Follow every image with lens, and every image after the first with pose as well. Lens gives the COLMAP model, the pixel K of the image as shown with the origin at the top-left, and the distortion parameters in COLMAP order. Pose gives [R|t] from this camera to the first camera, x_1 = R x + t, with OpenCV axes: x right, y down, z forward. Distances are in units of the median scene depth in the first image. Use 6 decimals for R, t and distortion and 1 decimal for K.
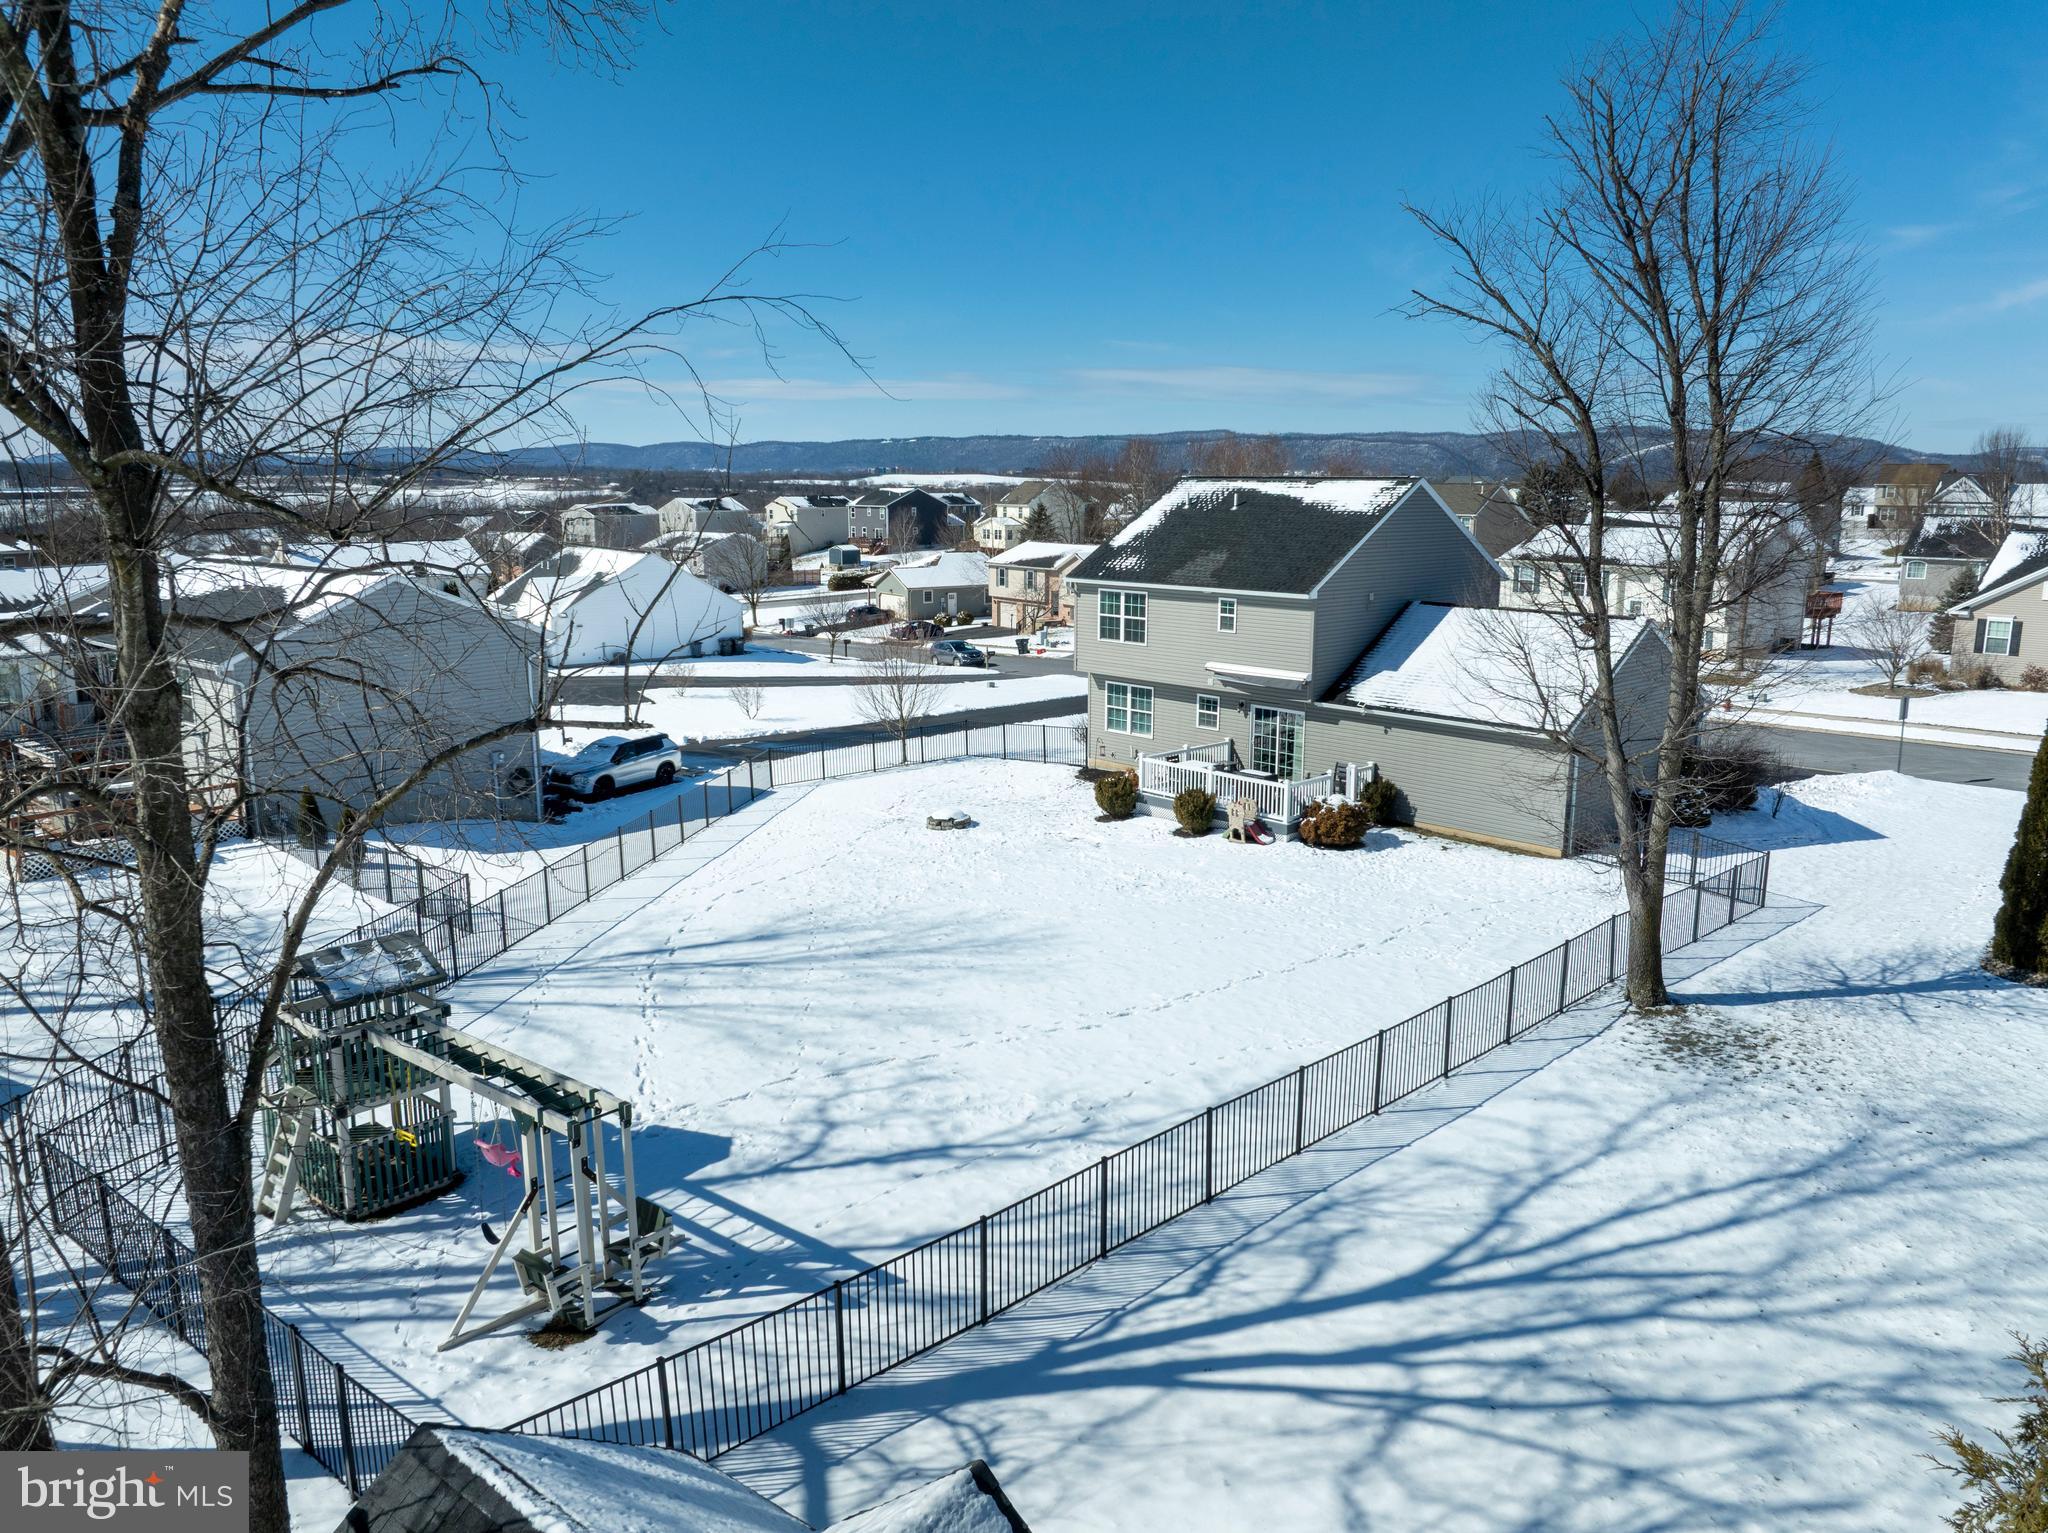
lens RADIAL K [[1431.6, 0, 1027.6], [0, 1431.6, 760.3], [0, 0, 1]] dist [-0.016888, -0.036132]
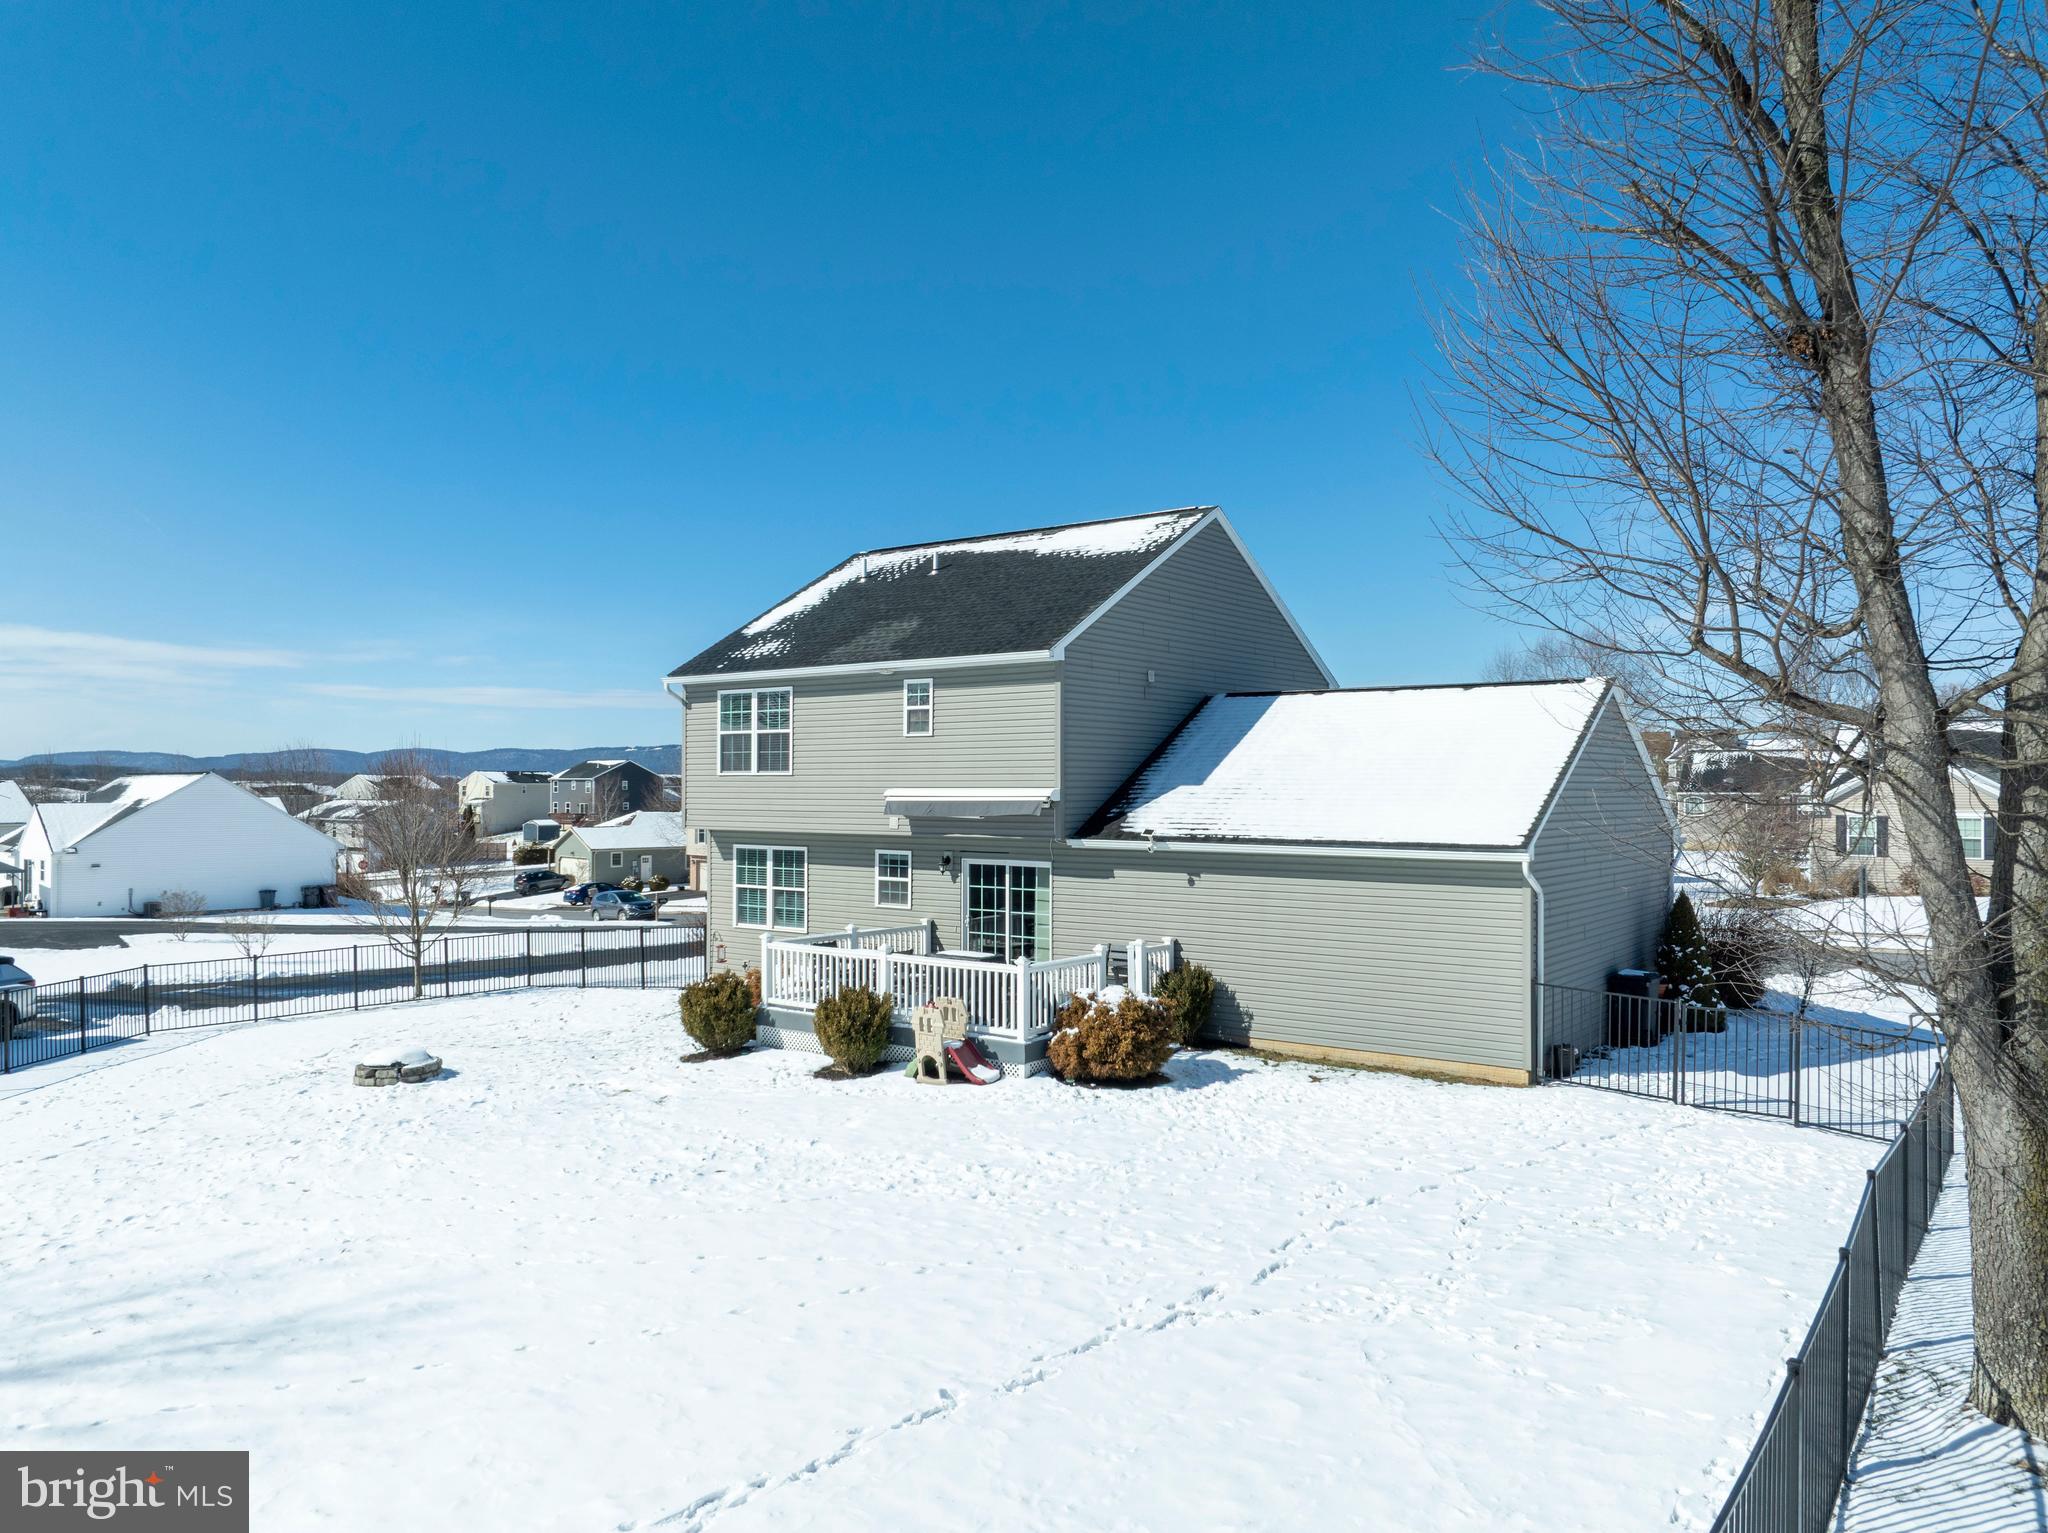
lens RADIAL K [[1431.6, 0, 1027.6], [0, 1431.6, 760.3], [0, 0, 1]] dist [-0.016888, -0.036132]
pose [[0.984793, 0.004359, 0.173676, 0.083401], [0.032430, 0.977502, -0.208420, 0.048275], [-0.170677, 0.210883, 0.962496, 0.434187]]
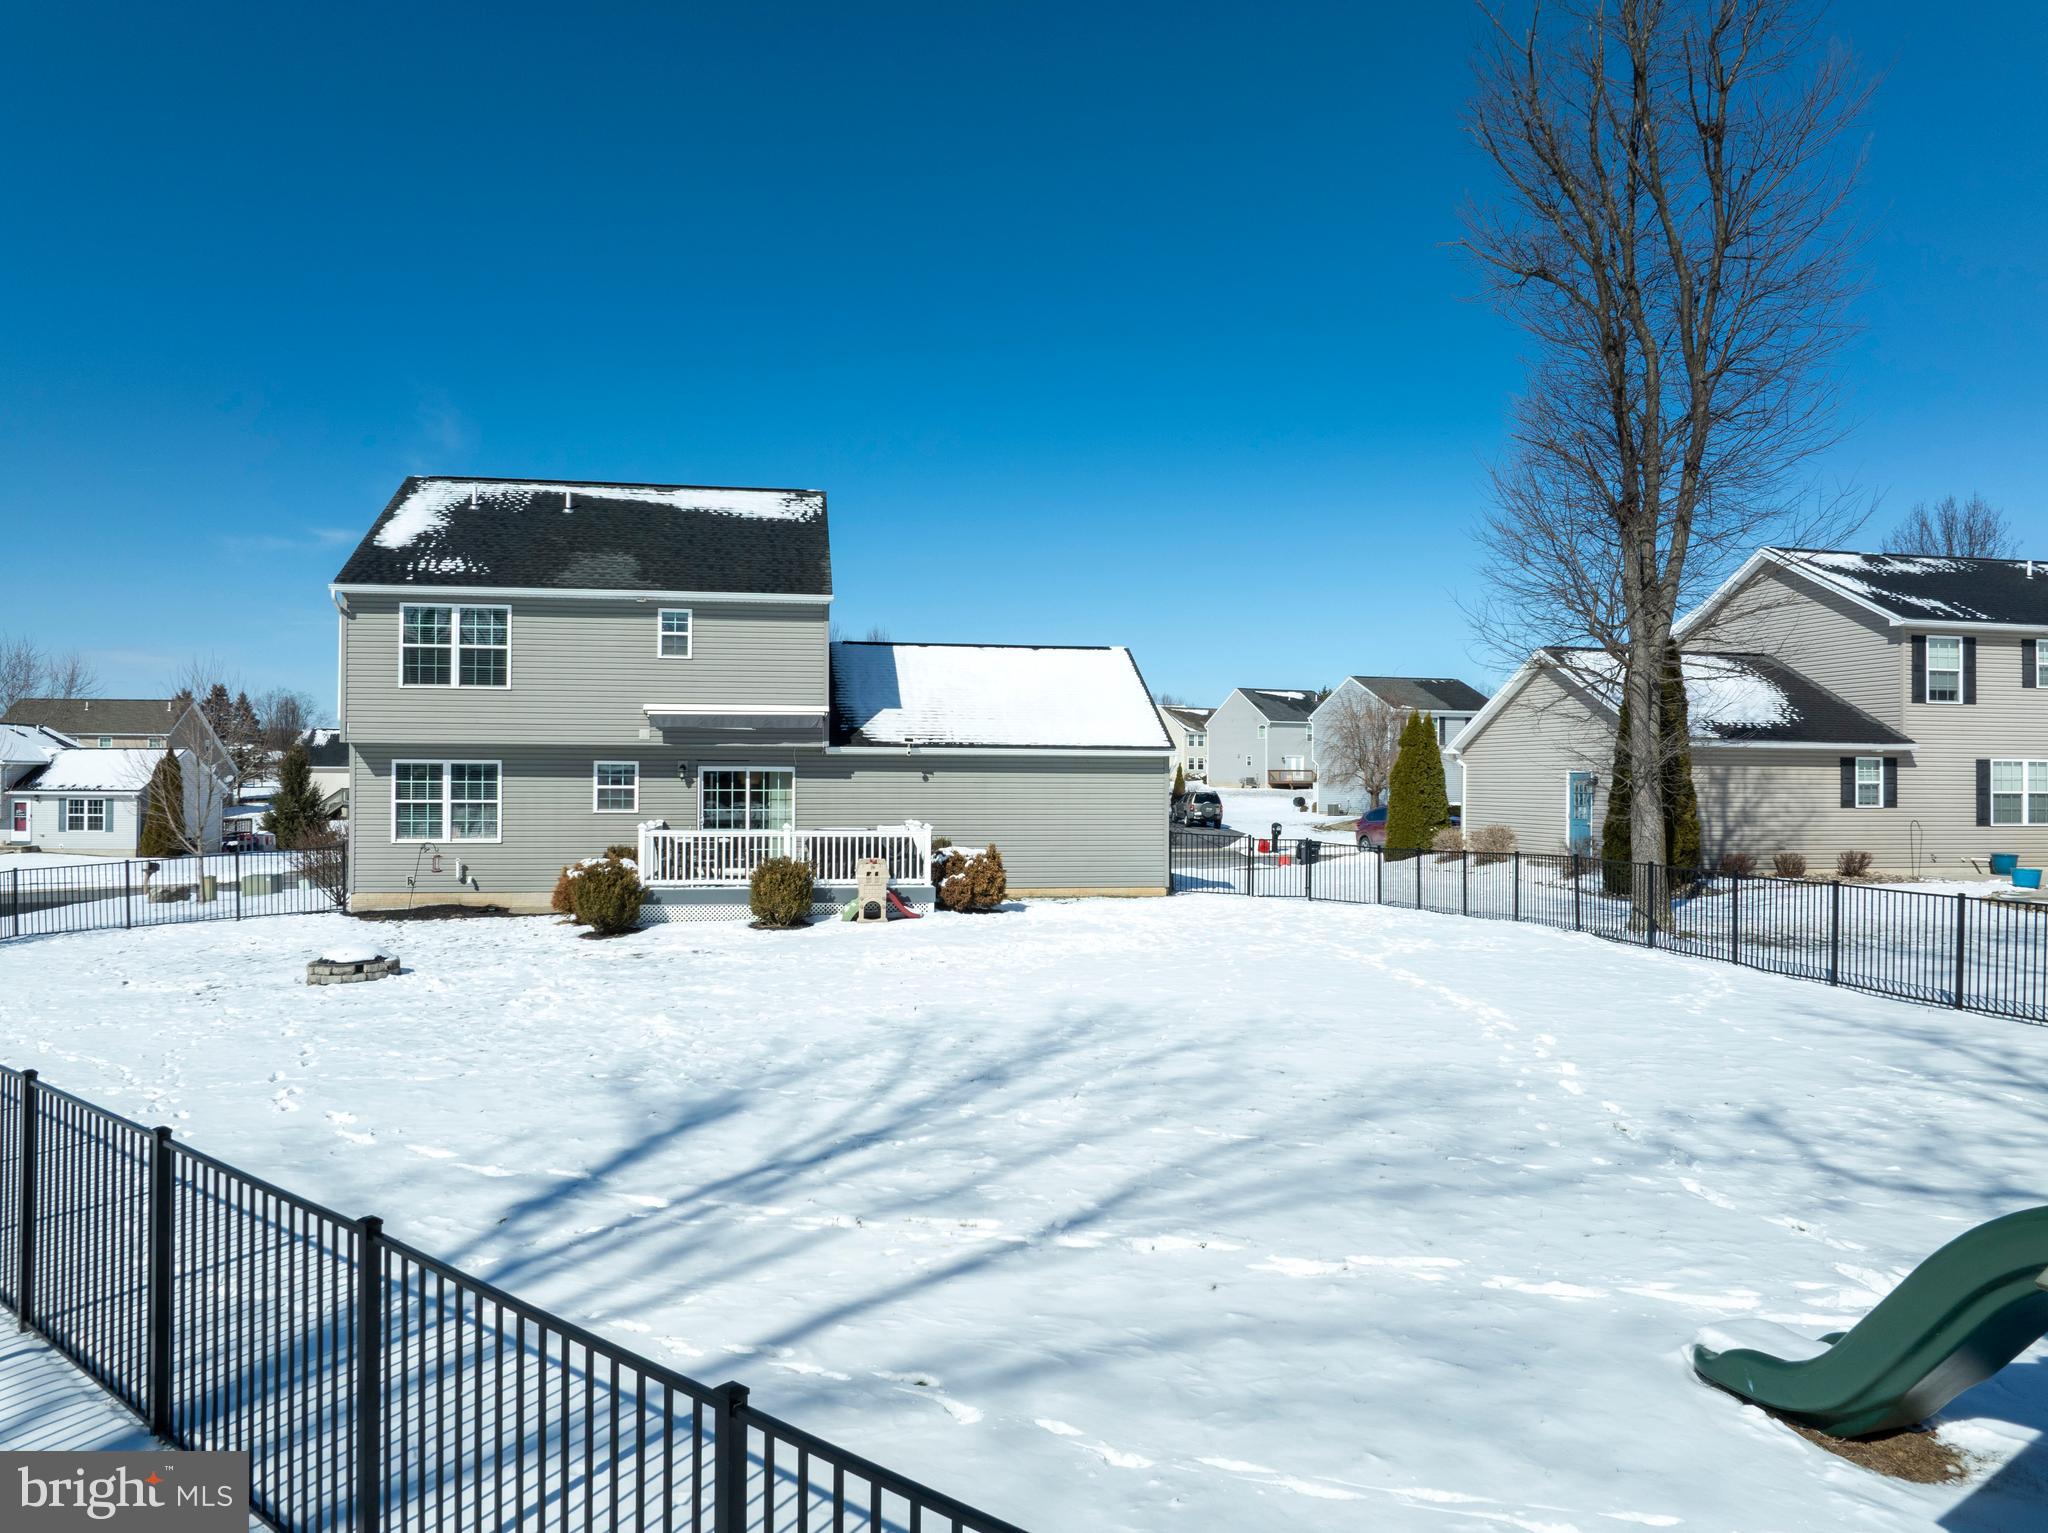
lens RADIAL K [[1431.6, 0, 1027.6], [0, 1431.6, 760.3], [0, 0, 1]] dist [-0.016888, -0.036132]
pose [[0.548527, 0.013388, 0.836026, -0.351693], [0.157197, 0.980391, -0.118839, 0.068468], [-0.821223, 0.196607, 0.535666, 0.523278]]
